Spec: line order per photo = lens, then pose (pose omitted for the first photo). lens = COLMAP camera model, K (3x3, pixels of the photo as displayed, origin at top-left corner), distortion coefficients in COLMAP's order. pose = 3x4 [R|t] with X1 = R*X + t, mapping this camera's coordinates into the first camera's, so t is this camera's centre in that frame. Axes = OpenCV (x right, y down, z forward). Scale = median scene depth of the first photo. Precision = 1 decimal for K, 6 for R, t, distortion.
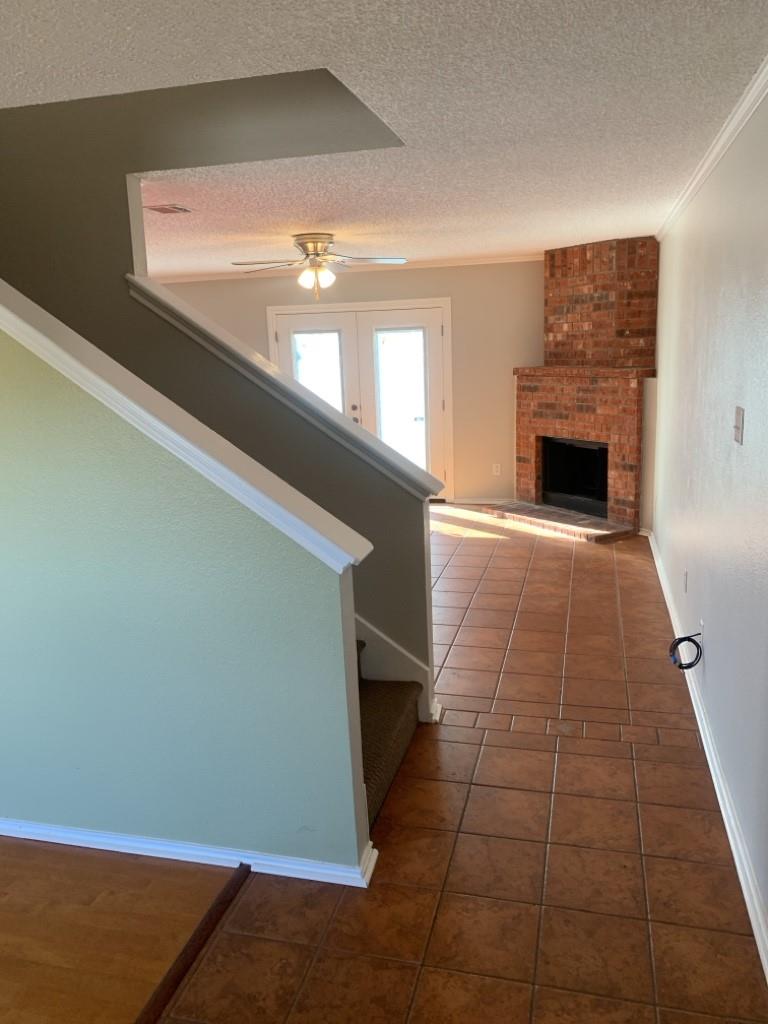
lens RADIAL K [[784.7, 0, 379.6], [0, 784.7, 511.0], [0, 0, 1]] dist [0.034170, -0.032430]
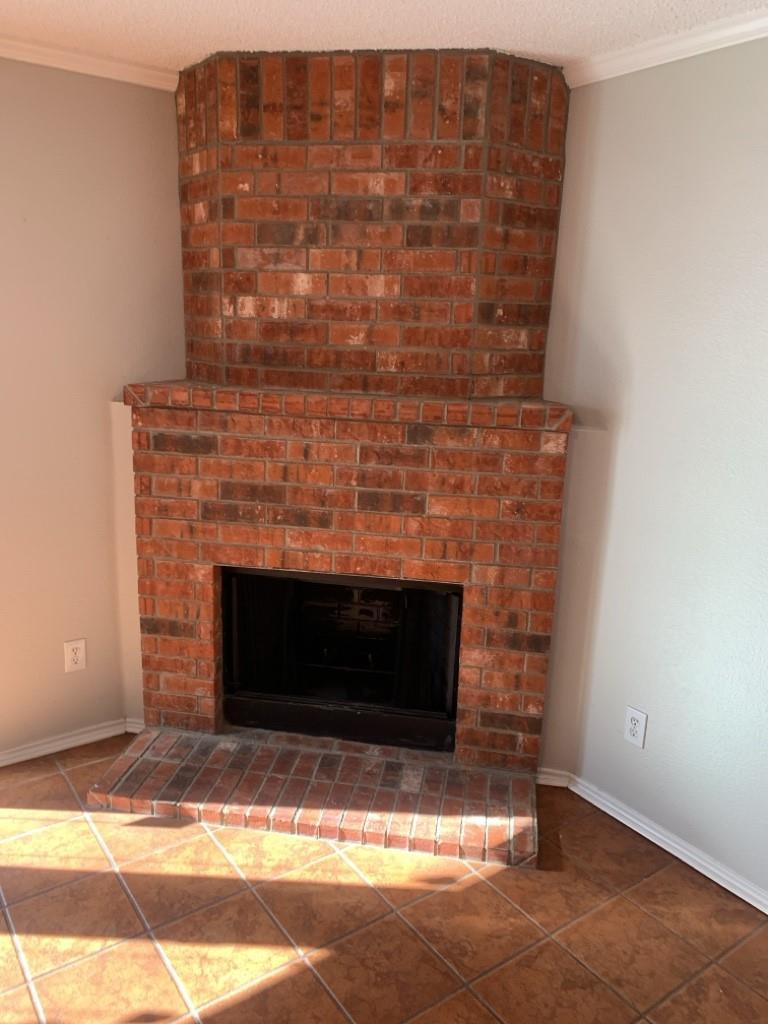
lens RADIAL K [[784.7, 0, 380.4], [0, 784.7, 521.4], [0, 0, 1]] dist [0.034170, -0.032430]
pose [[0.640677, -0.132588, 0.756276, -0.036106], [0.103962, 0.990887, 0.085648, -0.154334], [-0.760740, 0.023751, 0.648622, 0.753601]]
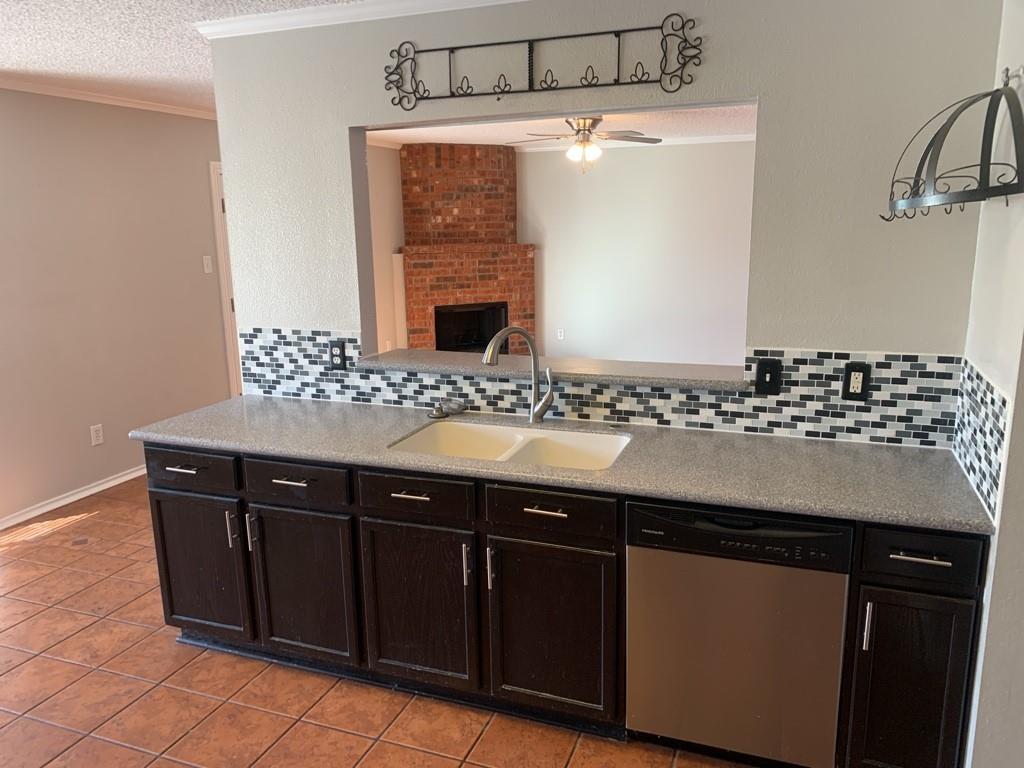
lens RADIAL K [[784.7, 0, 516.8], [0, 784.7, 399.5], [0, 0, 1]] dist [0.034170, -0.032430]
pose [[0.097917, -0.186899, 0.977487, -0.994999], [0.219675, 0.962039, 0.161940, -0.135085], [-0.970647, 0.198873, 0.135257, 0.826534]]
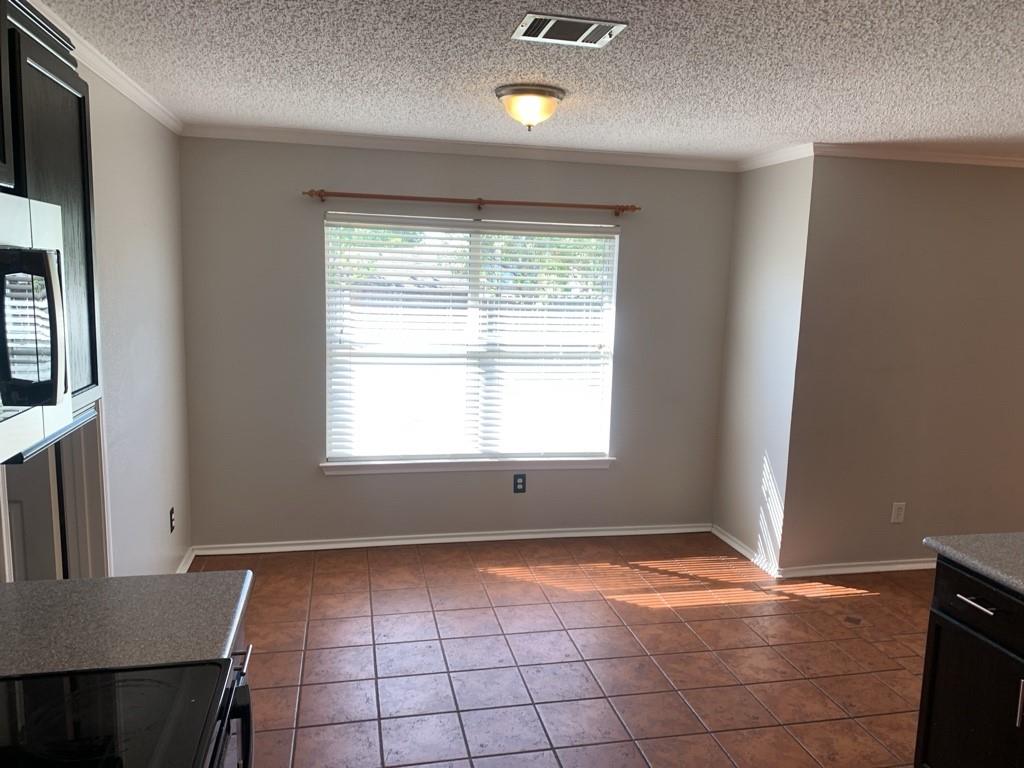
lens RADIAL K [[784.7, 0, 517.3], [0, 784.7, 390.2], [0, 0, 1]] dist [0.034170, -0.032430]
pose [[0.882224, -0.003465, 0.470817, -0.942250], [0.033977, 0.997834, -0.056325, -0.149548], [-0.469602, 0.065688, 0.880431, 0.851154]]
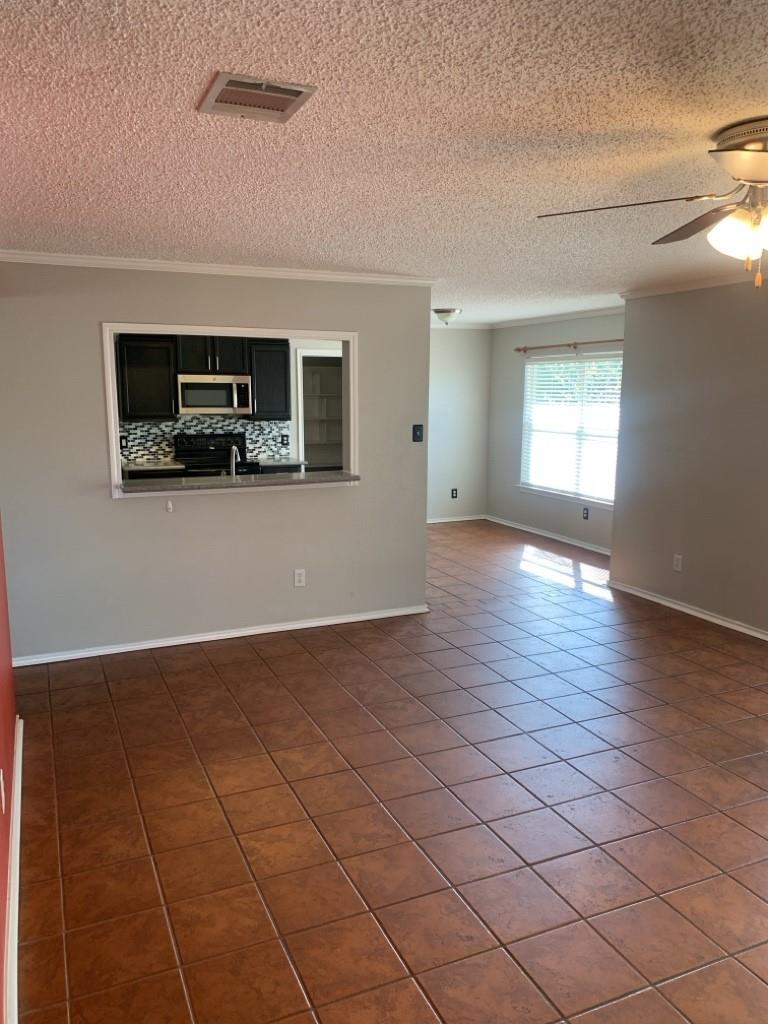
lens RADIAL K [[784.7, 0, 380.7], [0, 784.7, 521.7], [0, 0, 1]] dist [0.034170, -0.032430]
pose [[0.627794, 0.173095, -0.758889, 0.112428], [-0.189291, 0.979642, 0.066855, -0.112908], [0.755012, 0.101680, 0.647779, 0.487706]]
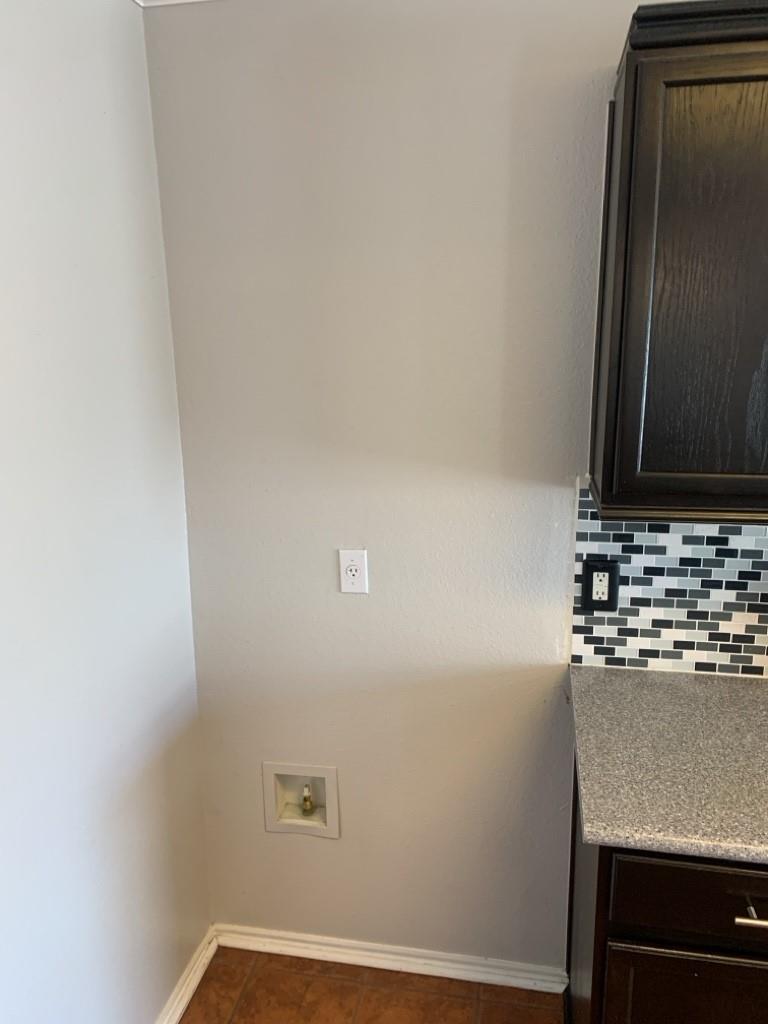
lens RADIAL K [[784.7, 0, 381.1], [0, 784.7, 518.6], [0, 0, 1]] dist [0.034170, -0.032430]
pose [[0.065331, 0.262488, -0.962721, -0.802628], [-0.196136, 0.949340, 0.245529, -0.147984], [0.978398, 0.172783, 0.113504, 0.844212]]
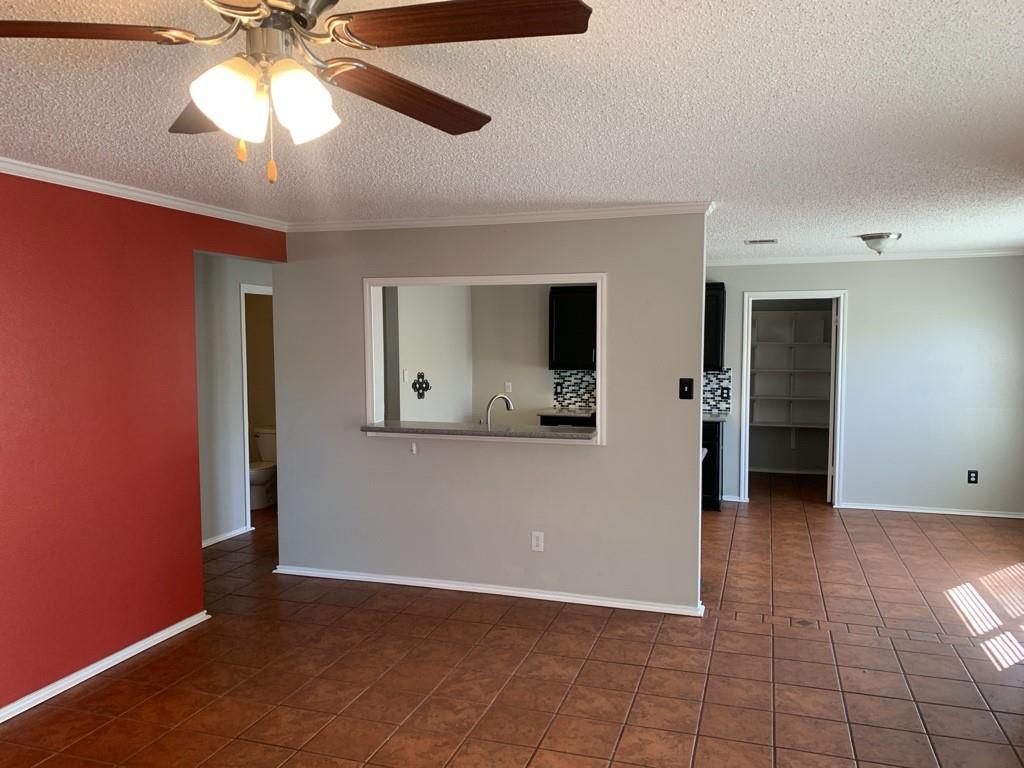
lens RADIAL K [[784.7, 0, 514.5], [0, 784.7, 376.8], [0, 0, 1]] dist [0.034170, -0.032430]
pose [[-0.056611, 0.090359, -0.994299, 0.172998], [-0.204480, 0.973736, 0.100132, -0.203806], [0.977232, 0.208983, -0.036648, 0.921623]]
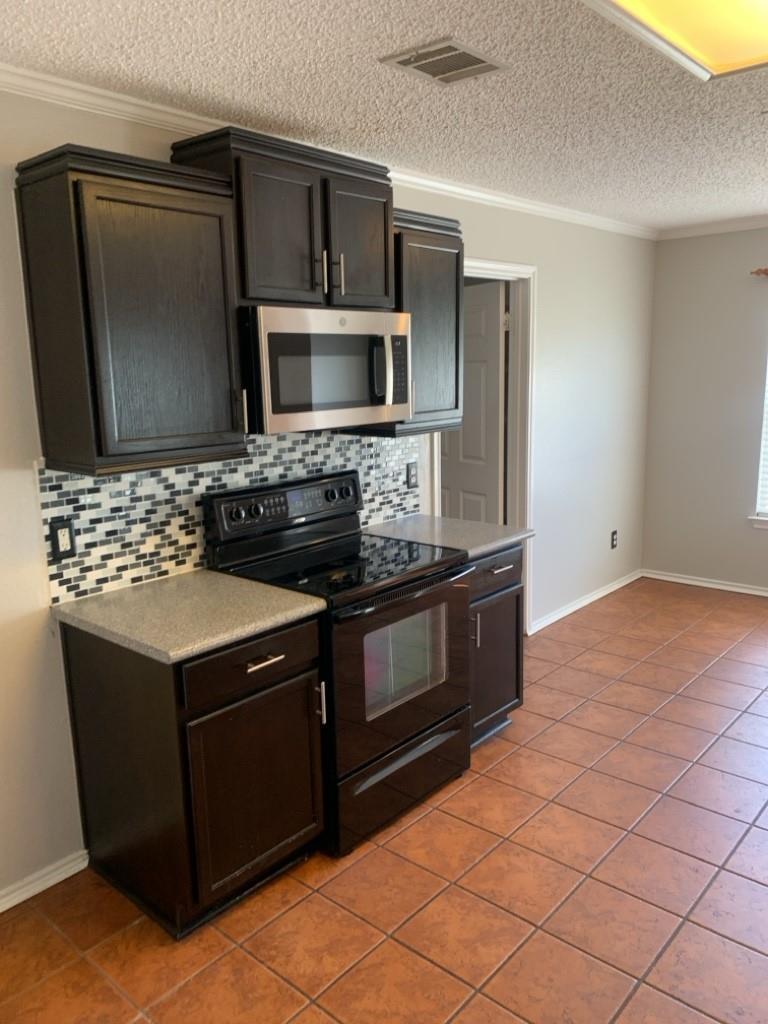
lens RADIAL K [[784.7, 0, 380.8], [0, 784.7, 517.6], [0, 0, 1]] dist [0.034170, -0.032430]
pose [[0.897756, 0.101641, -0.428607, -0.766228], [-0.102309, 0.994519, 0.021549, -0.109128], [0.428448, 0.024505, 0.903234, 0.691966]]
